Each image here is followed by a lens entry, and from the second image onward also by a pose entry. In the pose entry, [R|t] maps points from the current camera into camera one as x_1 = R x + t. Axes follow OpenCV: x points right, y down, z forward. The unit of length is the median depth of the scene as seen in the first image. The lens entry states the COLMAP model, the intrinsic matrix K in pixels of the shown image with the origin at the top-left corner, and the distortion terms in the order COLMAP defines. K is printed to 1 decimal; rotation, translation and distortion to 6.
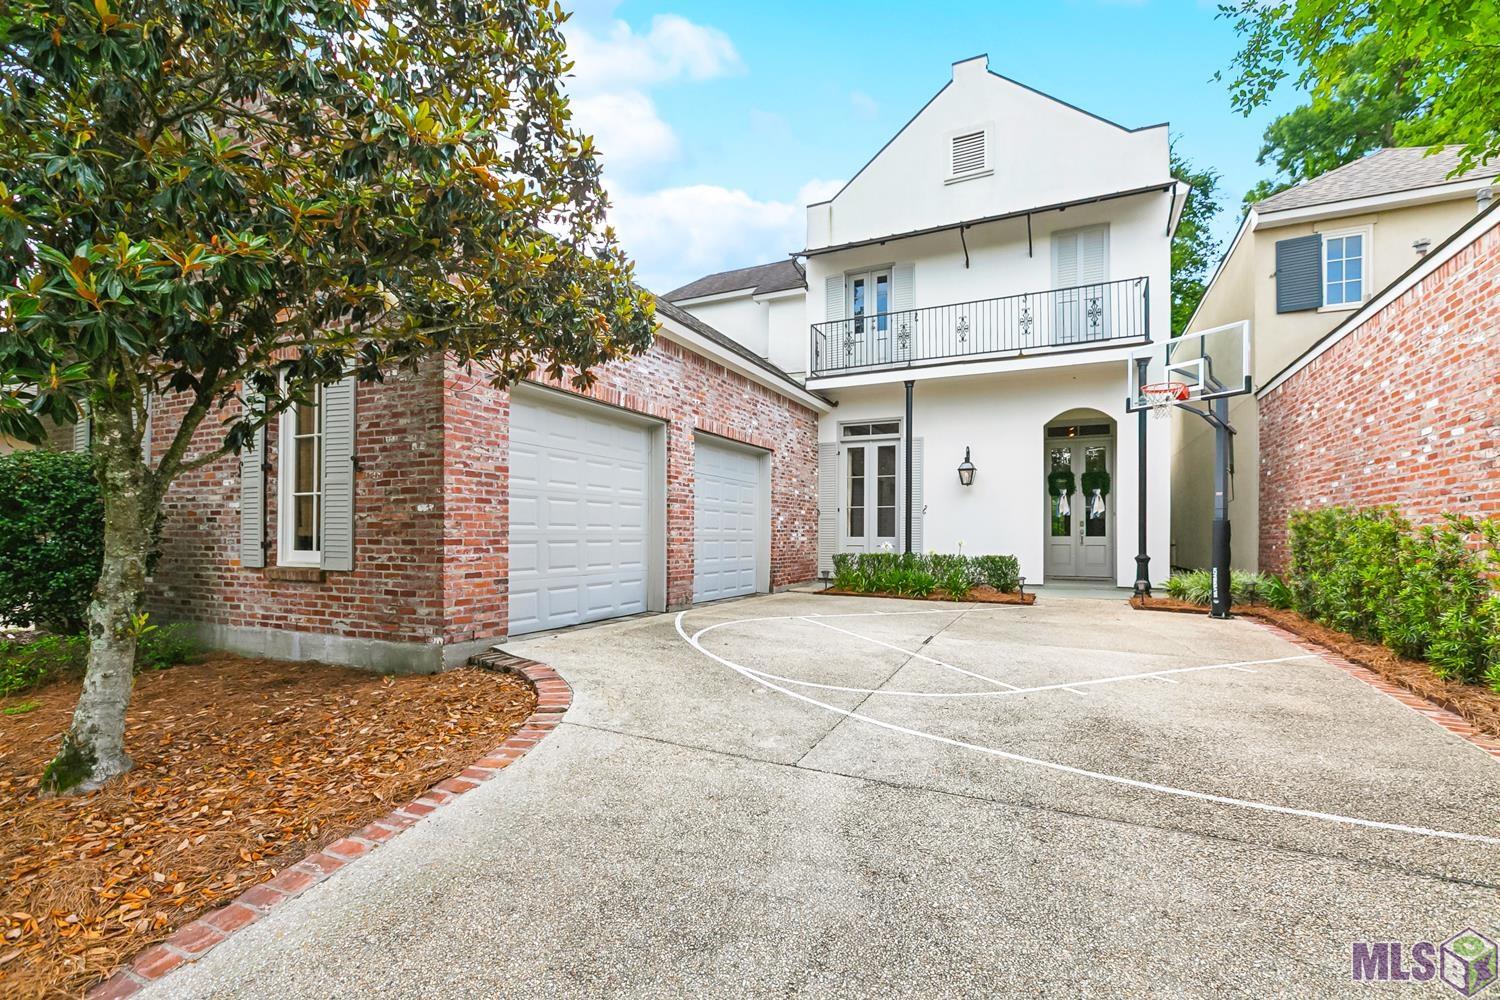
lens RADIAL K [[671.9, 0, 752.1], [0, 671.9, 530.2], [0, 0, 1]] dist [0.002157, -0.000293]
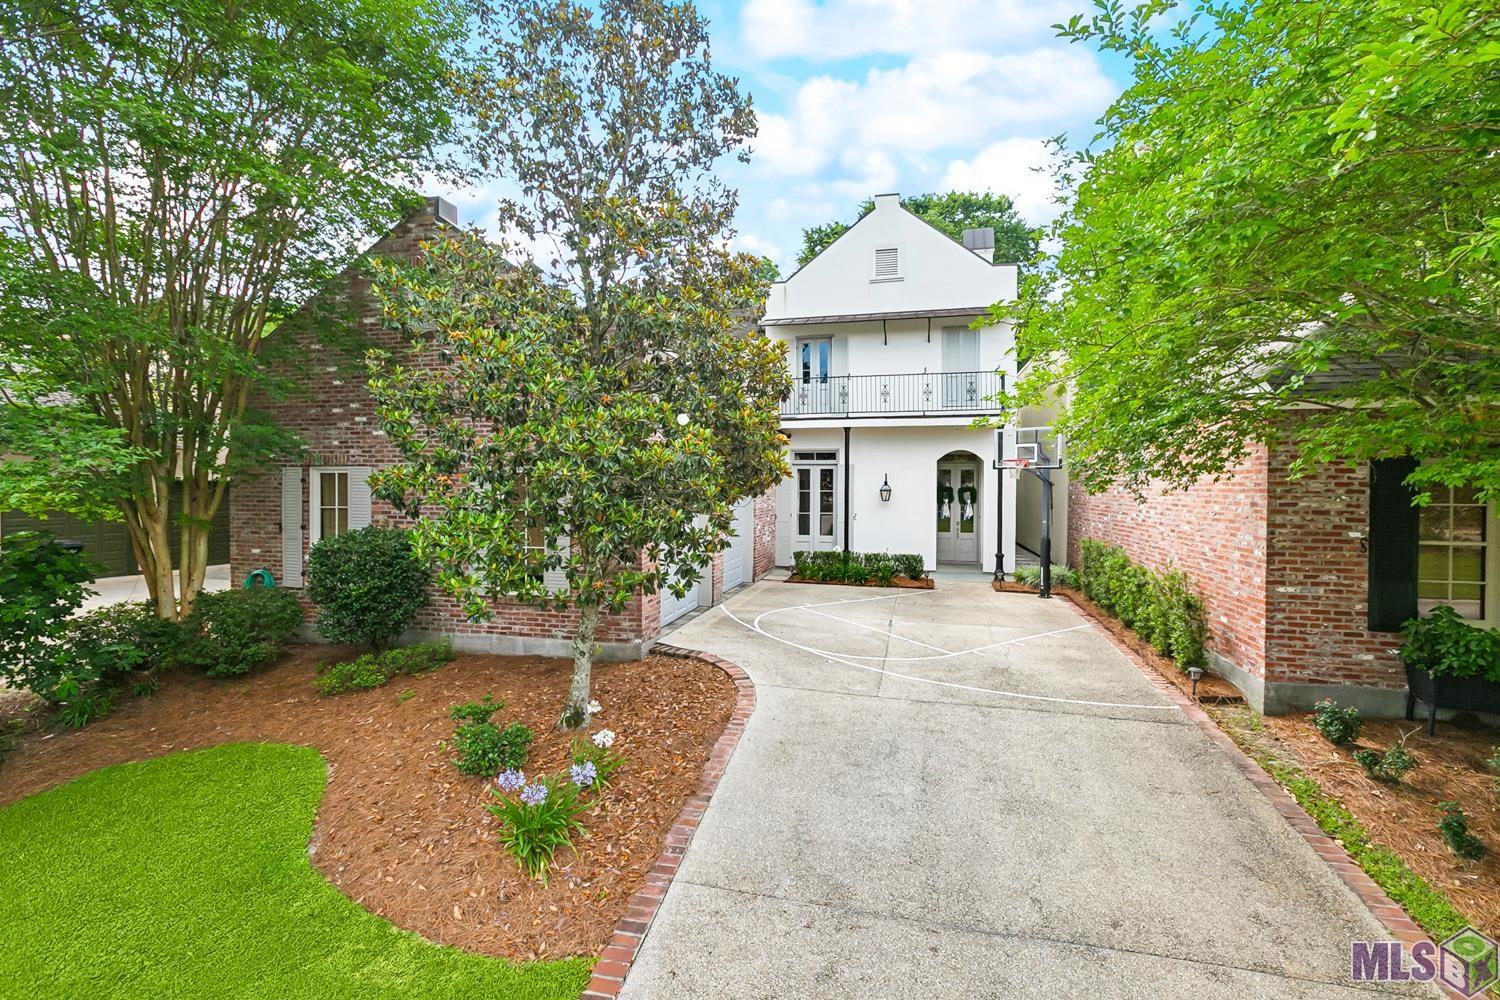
lens RADIAL K [[666.9, 0, 753.1], [0, 666.9, 497.5], [0, 0, 1]] dist [-0.001402, 0.000014]
pose [[0.980786, -0.004584, 0.195031, -0.319383], [-0.000544, 0.999656, 0.026229, -0.155732], [-0.195084, -0.025831, 0.980446, -0.453090]]
